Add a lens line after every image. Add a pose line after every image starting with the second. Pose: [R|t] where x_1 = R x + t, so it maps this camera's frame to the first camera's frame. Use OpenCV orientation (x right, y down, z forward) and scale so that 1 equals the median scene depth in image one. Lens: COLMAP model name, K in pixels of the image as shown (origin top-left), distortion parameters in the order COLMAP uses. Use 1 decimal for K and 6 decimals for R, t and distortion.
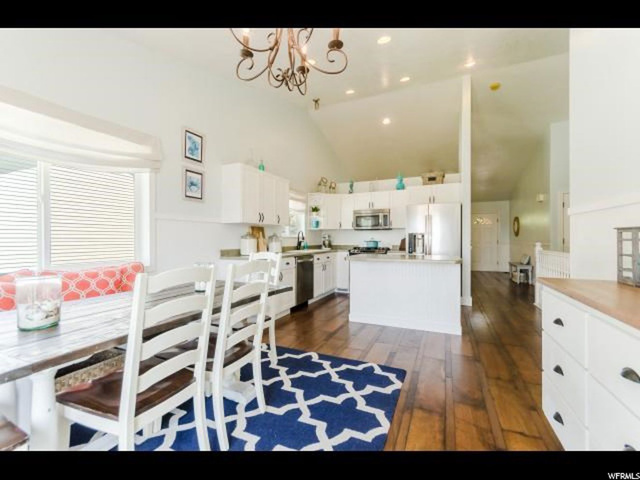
lens RADIAL K [[280.7, 0, 319.7], [0, 280.7, 240.0], [0, 0, 1]] dist [0.004425, 0.000584]
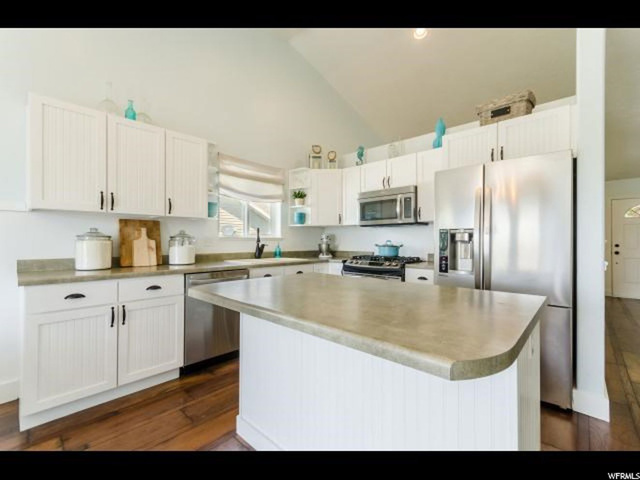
lens RADIAL K [[280.7, 0, 320.4], [0, 280.7, 241.4], [0, 0, 1]] dist [0.004425, 0.000584]
pose [[0.946661, 0.005017, -0.322191, 0.244133], [-0.005893, 0.999981, -0.001743, -0.002595], [0.322176, 0.003549, 0.946673, 0.425689]]
